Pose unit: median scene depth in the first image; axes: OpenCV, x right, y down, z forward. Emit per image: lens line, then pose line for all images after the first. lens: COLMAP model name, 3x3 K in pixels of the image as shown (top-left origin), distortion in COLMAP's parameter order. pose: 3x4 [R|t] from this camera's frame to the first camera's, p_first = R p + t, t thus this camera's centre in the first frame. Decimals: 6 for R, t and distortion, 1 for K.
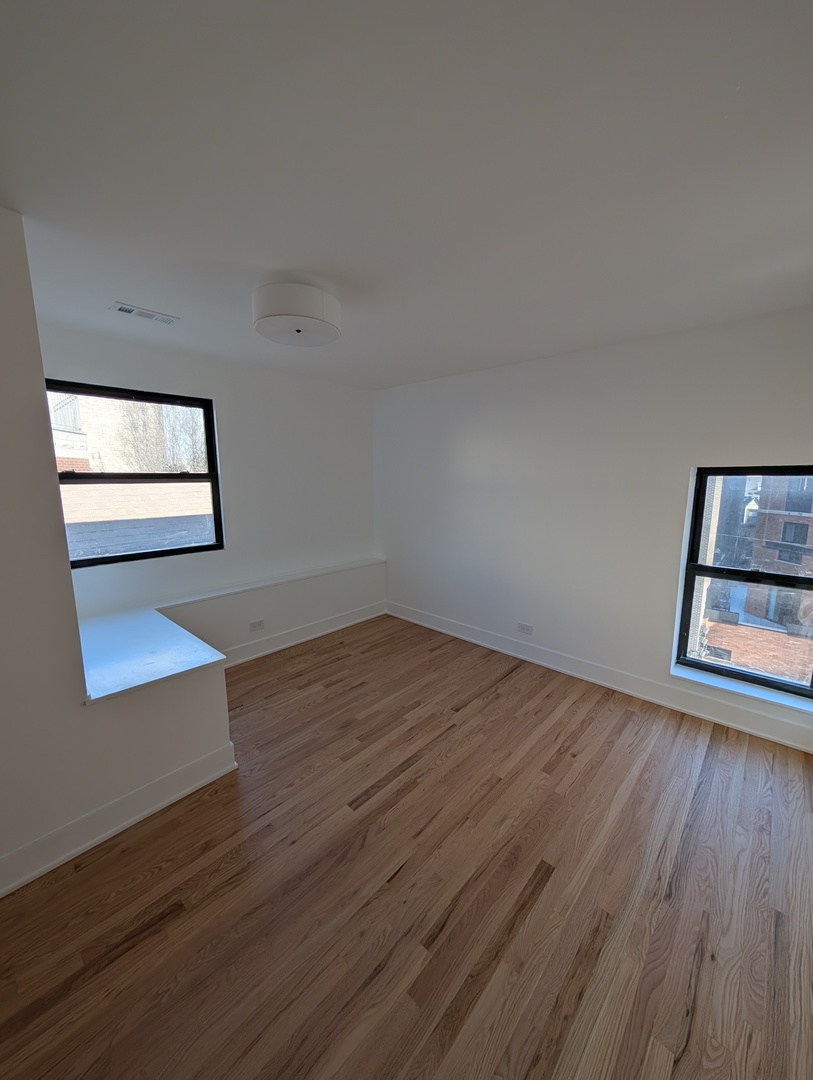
lens RADIAL K [[405.8, 0, 405.2], [0, 405.8, 539.4], [0, 0, 1]] dist [0.000661, 0.000270]
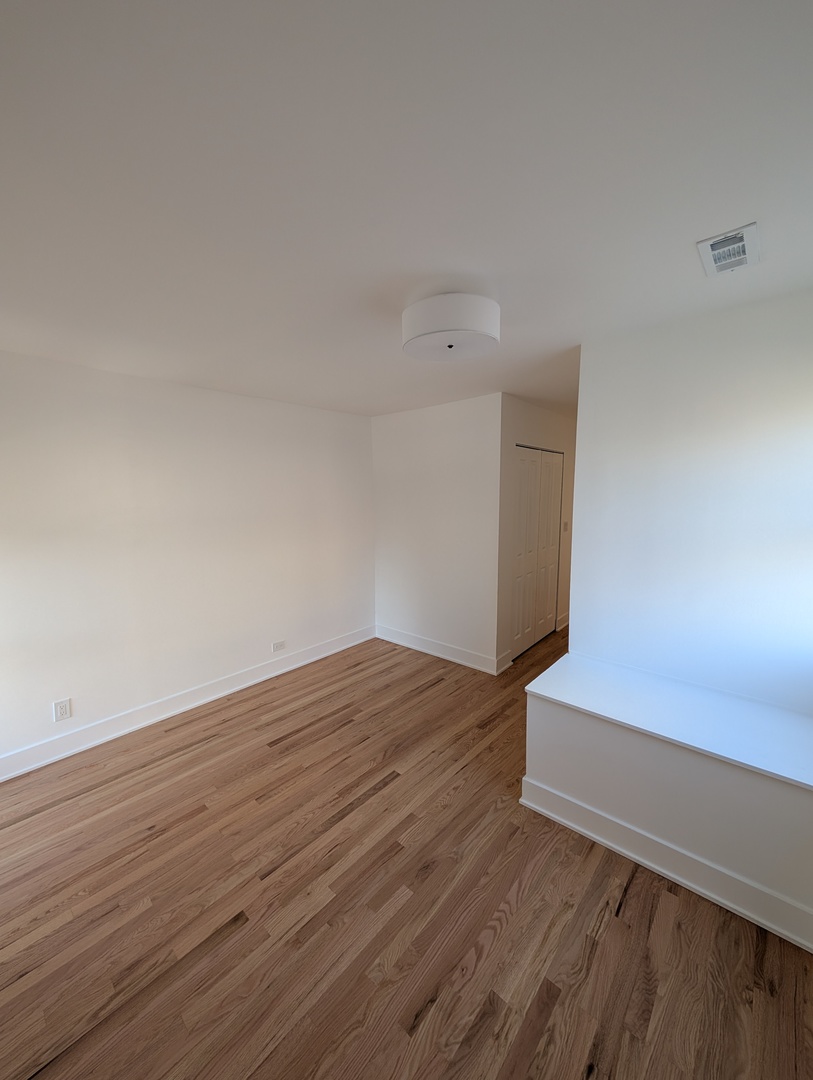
lens RADIAL K [[405.8, 0, 407.3], [0, 405.8, 539.6], [0, 0, 1]] dist [0.000661, 0.000270]
pose [[-0.999874, 0.010995, -0.011466, -0.137752], [0.007436, 0.961760, 0.273794, -0.311106], [0.014038, 0.273674, -0.961720, 1.742772]]
